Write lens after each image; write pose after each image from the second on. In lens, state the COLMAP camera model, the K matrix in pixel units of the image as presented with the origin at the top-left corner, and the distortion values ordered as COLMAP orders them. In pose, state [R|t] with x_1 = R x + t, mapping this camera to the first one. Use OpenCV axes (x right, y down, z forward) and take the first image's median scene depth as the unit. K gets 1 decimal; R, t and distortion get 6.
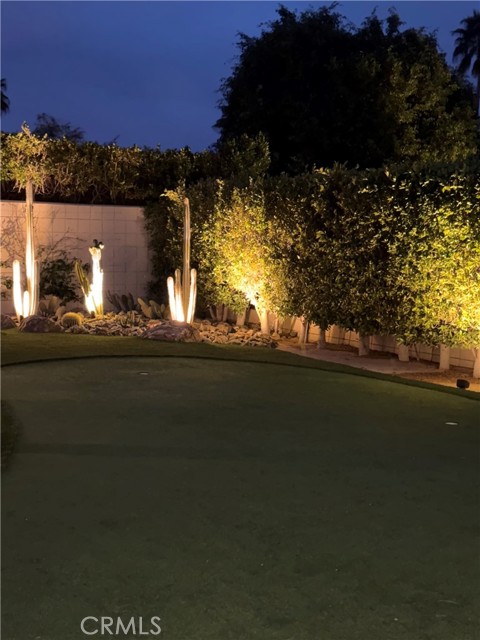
lens RADIAL K [[991.0, 0, 240.0], [0, 991.0, 320.2], [0, 0, 1]] dist [0.024639, 0.000000]
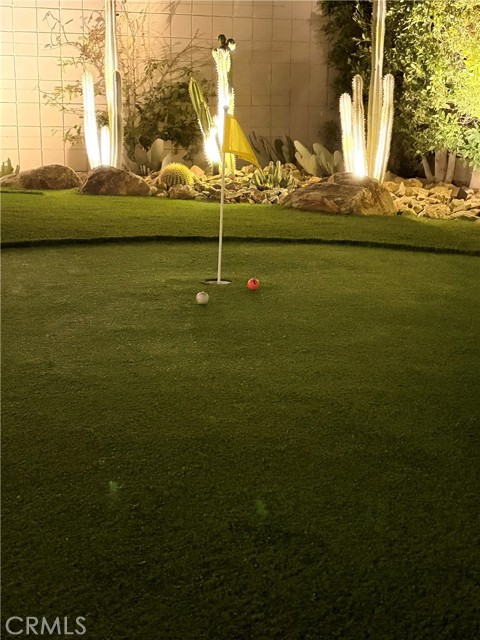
lens RADIAL K [[991.0, 0, 242.8], [0, 991.0, 321.6], [0, 0, 1]] dist [0.024639, 0.000000]
pose [[0.973070, 0.039851, -0.227037, 0.001656], [-0.014266, 0.993466, 0.113237, 0.017931], [0.230066, -0.106948, 0.967281, 0.449440]]
